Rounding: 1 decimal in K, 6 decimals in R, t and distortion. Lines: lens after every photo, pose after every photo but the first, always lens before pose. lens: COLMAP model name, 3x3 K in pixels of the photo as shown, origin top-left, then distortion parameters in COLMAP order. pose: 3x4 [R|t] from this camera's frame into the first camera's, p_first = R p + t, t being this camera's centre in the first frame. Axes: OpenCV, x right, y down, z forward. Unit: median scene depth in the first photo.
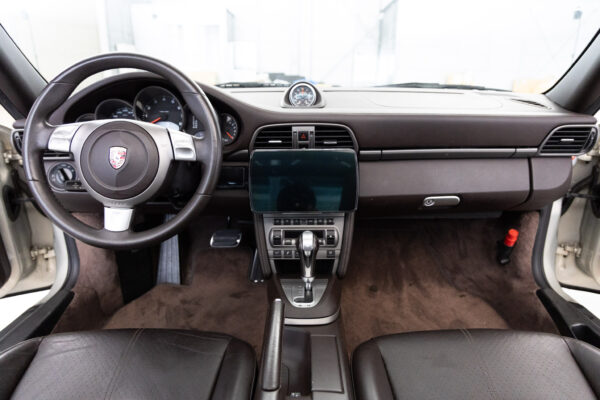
lens RADIAL K [[398.9, 0, 300.6], [0, 398.9, 199.3], [0, 0, 1]] dist [0.017883, -0.006138]
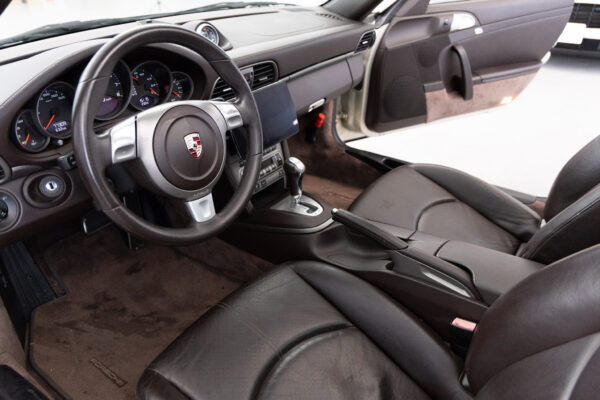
lens RADIAL K [[456.5, 0, 300.9], [0, 456.5, 199.4], [0, 0, 1]] dist [0.003459, 0.000073]
pose [[0.590830, -0.400875, 0.700157, -0.865088], [0.238978, 0.915836, 0.322699, -0.213015], [-0.770591, -0.023338, 0.636903, 0.096113]]
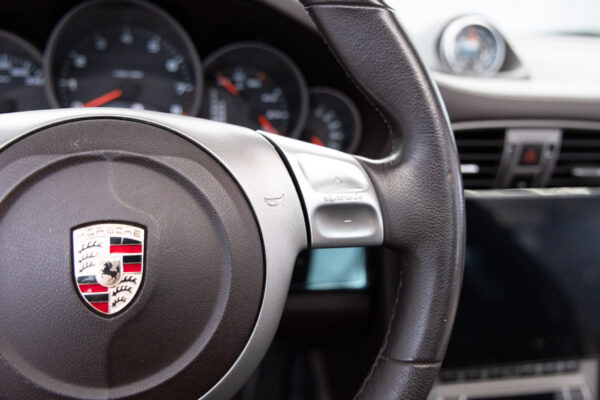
lens RADIAL K [[580.8, 0, 293.8], [0, 580.8, 226.3], [0, 0, 1]] dist [0.020709, 0.000000]
pose [[0.970952, -0.019257, 0.238497, -0.337047], [0.010188, 0.999179, 0.039201, -0.110522], [-0.239056, -0.035632, 0.970352, 0.491156]]
